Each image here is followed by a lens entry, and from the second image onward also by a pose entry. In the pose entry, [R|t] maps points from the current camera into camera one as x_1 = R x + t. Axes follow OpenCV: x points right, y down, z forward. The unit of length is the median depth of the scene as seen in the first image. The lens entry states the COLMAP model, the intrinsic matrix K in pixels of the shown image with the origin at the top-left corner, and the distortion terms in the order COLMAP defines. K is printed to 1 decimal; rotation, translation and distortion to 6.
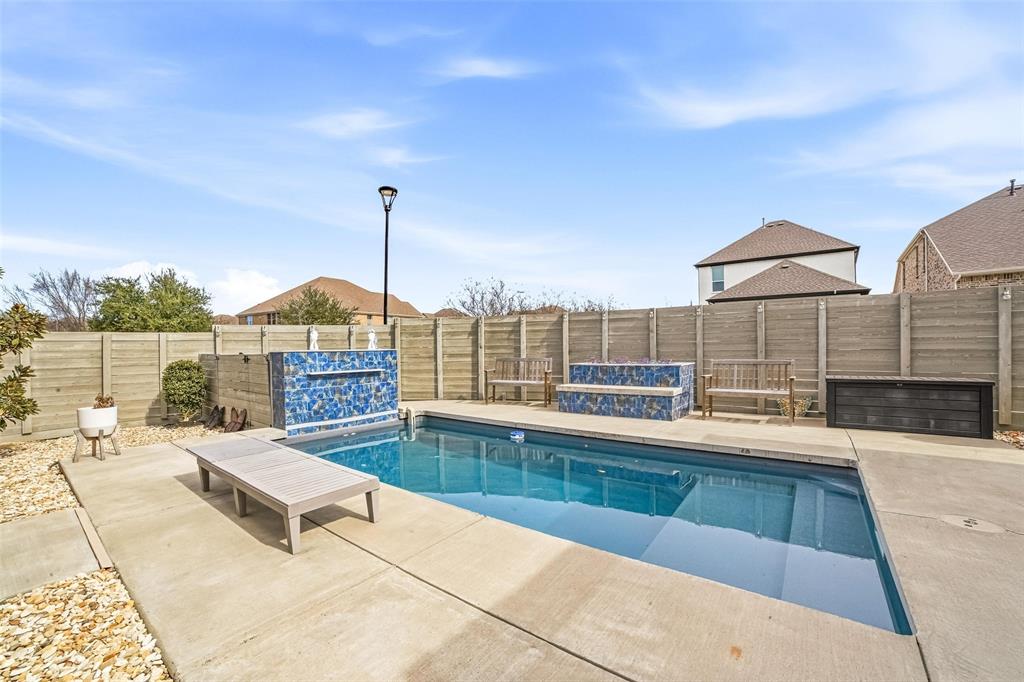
lens RADIAL K [[415.9, 0, 503.4], [0, 415.9, 346.1], [0, 0, 1]] dist [-0.067910, 0.001879]
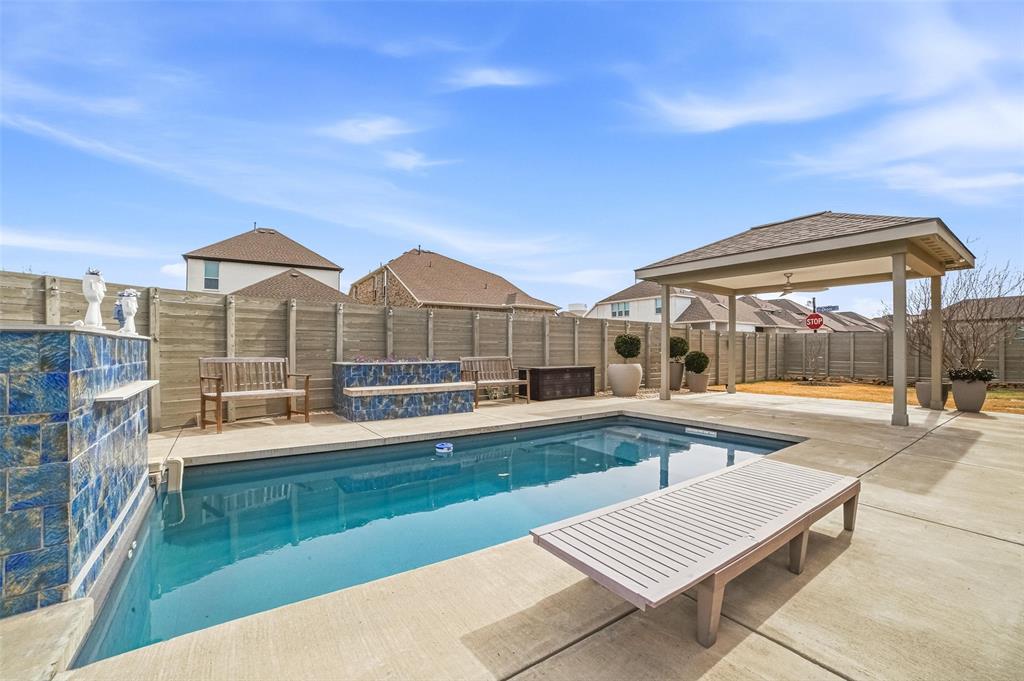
lens RADIAL K [[415.9, 0, 505.9], [0, 415.9, 346.0], [0, 0, 1]] dist [-0.067910, 0.001879]
pose [[0.335980, 0.020260, 0.941651, -0.540947], [-0.008148, 0.999794, -0.018604, 0.021991], [-0.941834, -0.001422, 0.336076, 0.467152]]
